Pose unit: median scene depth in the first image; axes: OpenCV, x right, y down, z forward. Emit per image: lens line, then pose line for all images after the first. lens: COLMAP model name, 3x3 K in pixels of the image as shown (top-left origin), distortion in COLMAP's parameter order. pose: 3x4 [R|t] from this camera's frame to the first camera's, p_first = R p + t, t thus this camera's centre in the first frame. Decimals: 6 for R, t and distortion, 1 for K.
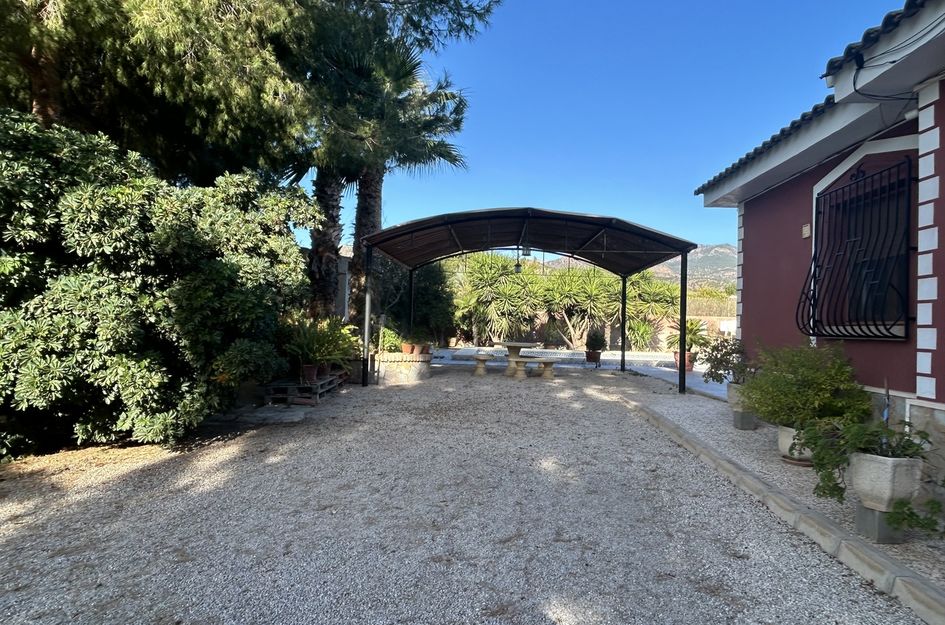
lens RADIAL K [[600.6, 0, 473.6], [0, 600.6, 313.9], [0, 0, 1]] dist [-0.002061, -0.000130]
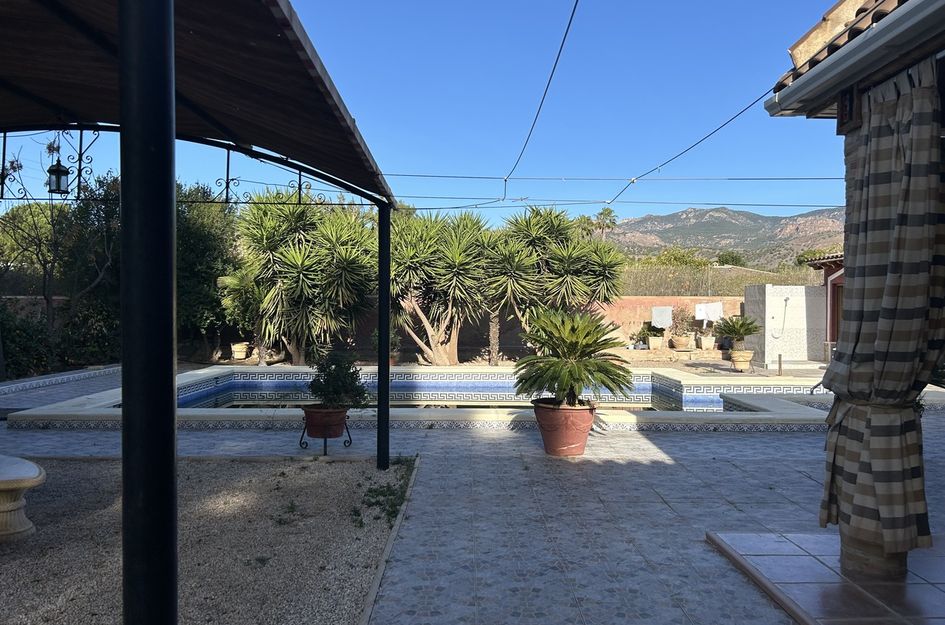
lens RADIAL K [[713.2, 0, 470.1], [0, 713.2, 312.4], [0, 0, 1]] dist [0.043249, 0.000178]
pose [[0.998099, -0.023083, 0.057147, 0.166443], [0.021768, 0.999486, 0.023518, -0.001910], [-0.057661, -0.022229, 0.998089, 0.335584]]
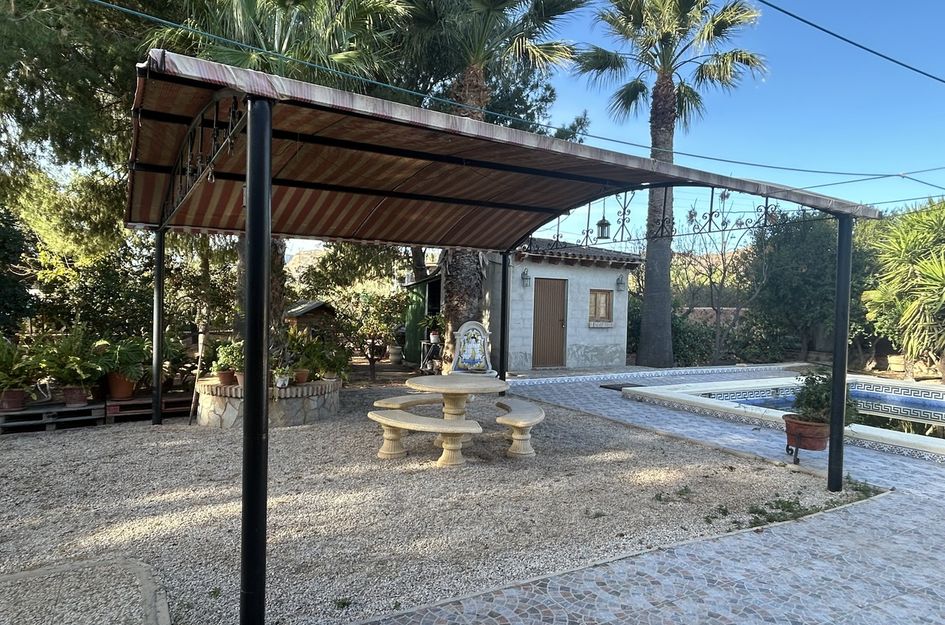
lens RADIAL K [[592.2, 0, 472.9], [0, 592.2, 314.0], [0, 0, 1]] dist [0.009220, 0.001771]
pose [[0.544292, -0.003180, -0.838890, 0.250475], [0.002351, 0.999995, -0.002266, -0.001549], [0.838892, -0.000739, 0.544297, 0.372935]]
